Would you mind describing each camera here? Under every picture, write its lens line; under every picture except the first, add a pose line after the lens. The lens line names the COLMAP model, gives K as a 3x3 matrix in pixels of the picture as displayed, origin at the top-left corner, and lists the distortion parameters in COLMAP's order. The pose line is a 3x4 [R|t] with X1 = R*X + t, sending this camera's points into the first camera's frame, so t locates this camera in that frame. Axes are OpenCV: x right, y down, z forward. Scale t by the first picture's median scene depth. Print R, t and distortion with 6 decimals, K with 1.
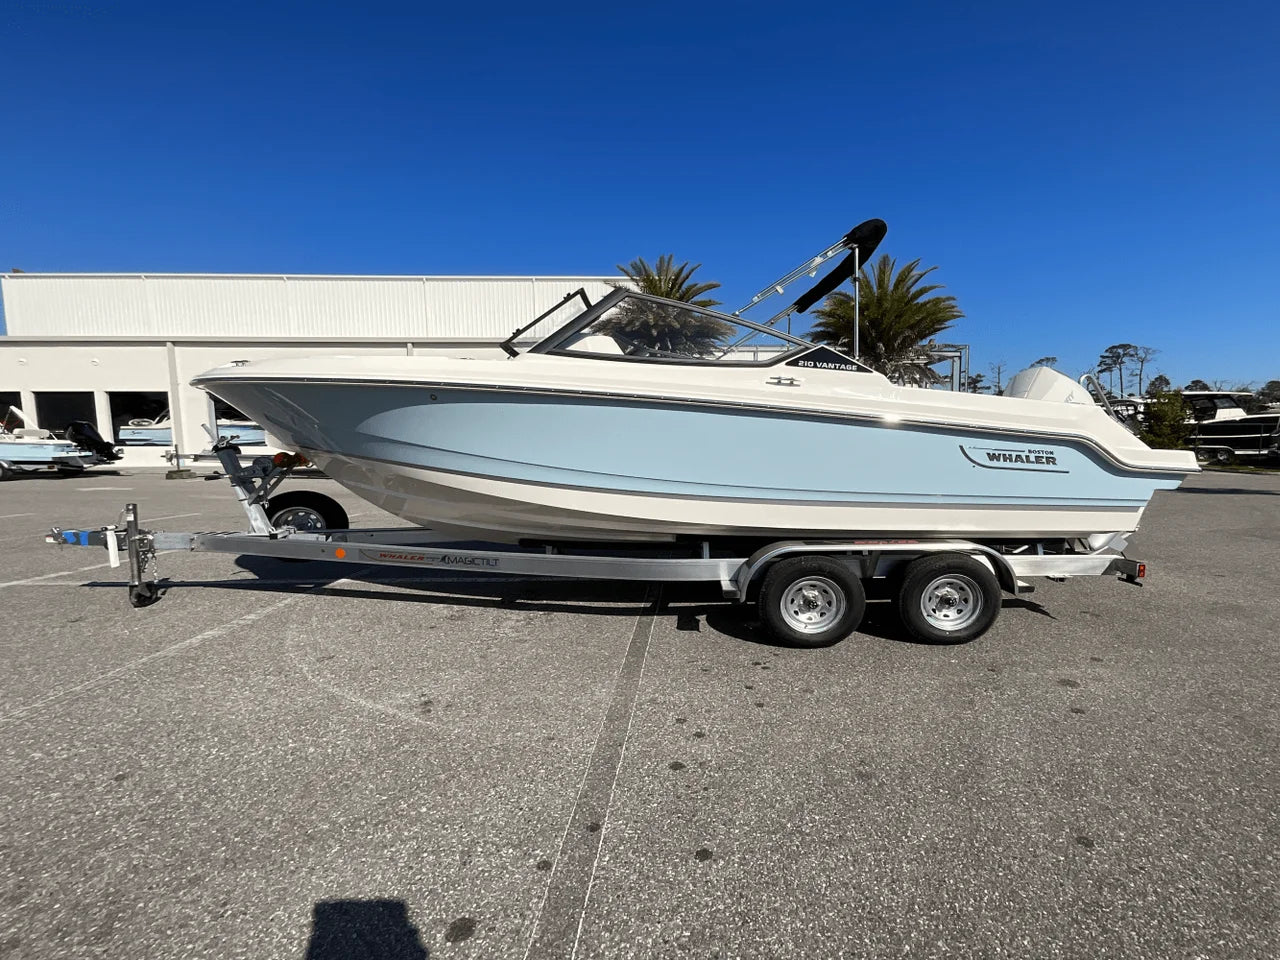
lens RADIAL K [[599.1, 0, 653.2], [0, 599.1, 438.7], [0, 0, 1]] dist [0.000116, -0.000111]
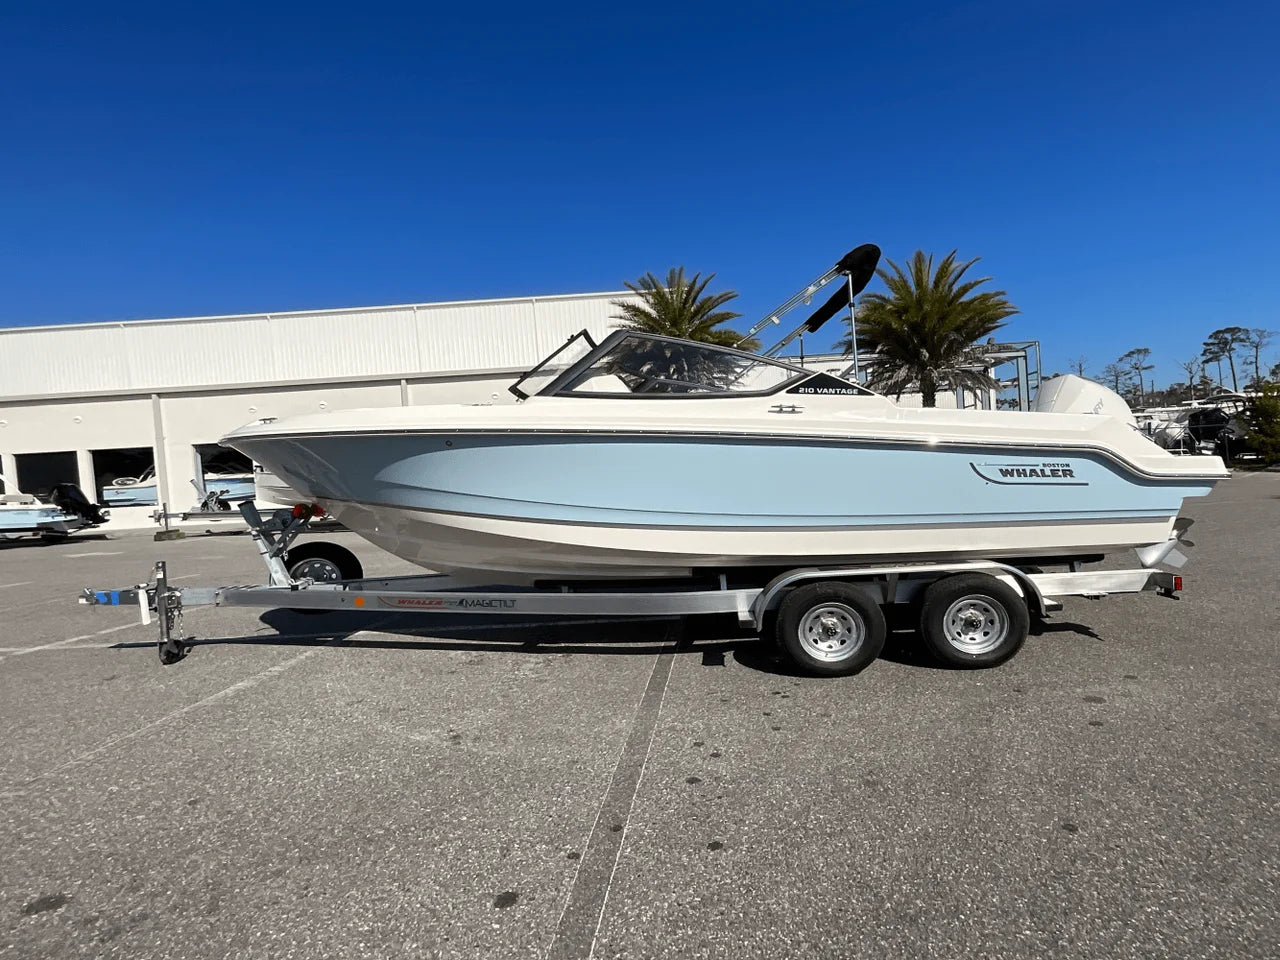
lens RADIAL K [[691.5, 0, 625.4], [0, 691.5, 419.0], [0, 0, 1]] dist [-0.002951, 0.000301]
pose [[0.995808, -0.057578, -0.071067, 0.028566], [0.052070, 0.995666, -0.077058, -0.002496], [0.075195, 0.073035, 0.994491, -0.179434]]
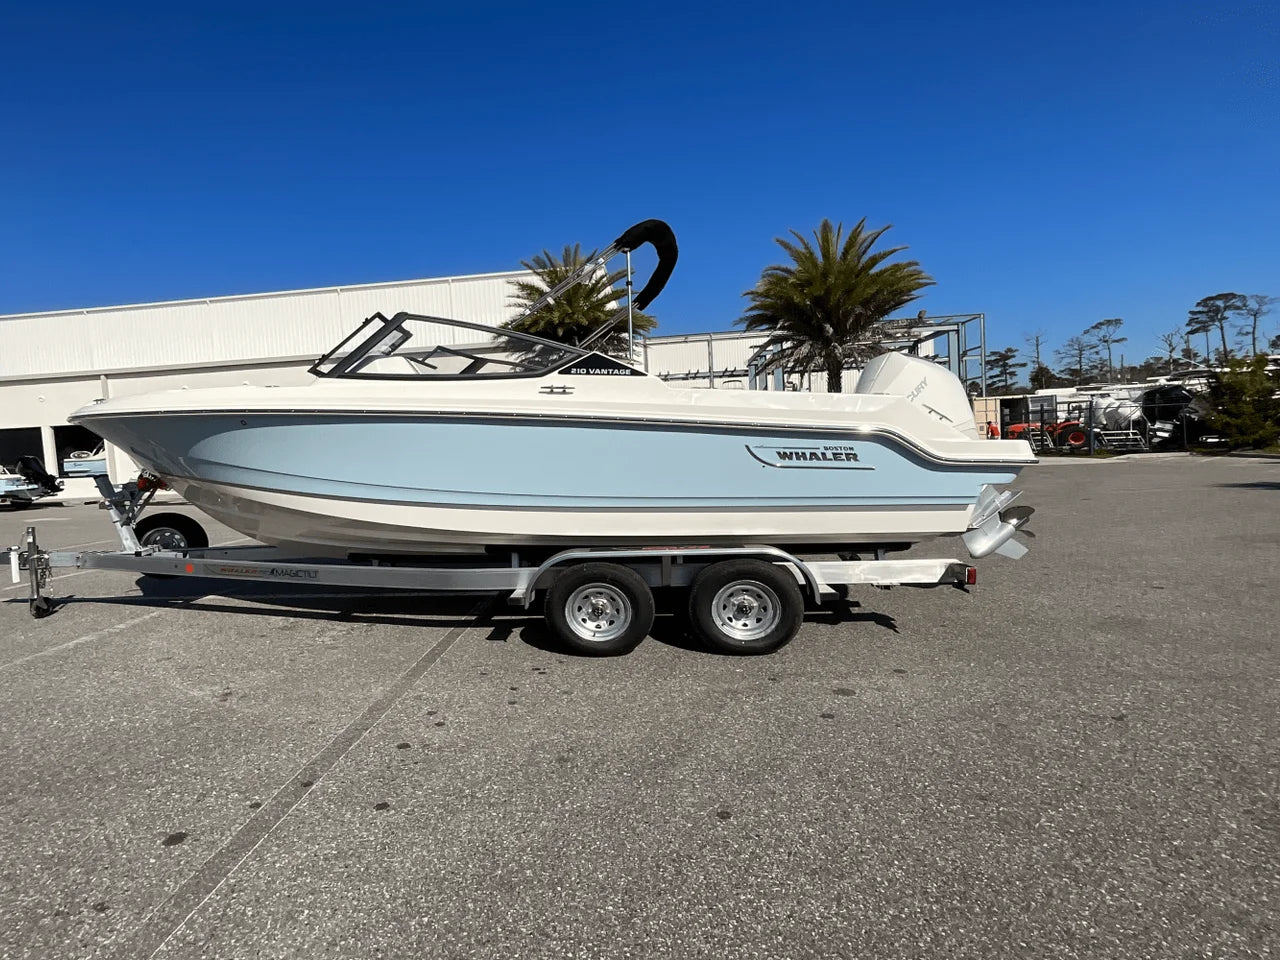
lens RADIAL K [[683.1, 0, 466.7], [0, 683.1, 424.6], [0, 0, 1]] dist [-0.003792, 0.002043]
pose [[0.978768, -0.050787, -0.198581, 0.284691], [0.043037, 0.998141, -0.043154, 0.006184], [0.200404, 0.033691, 0.979134, -0.156893]]
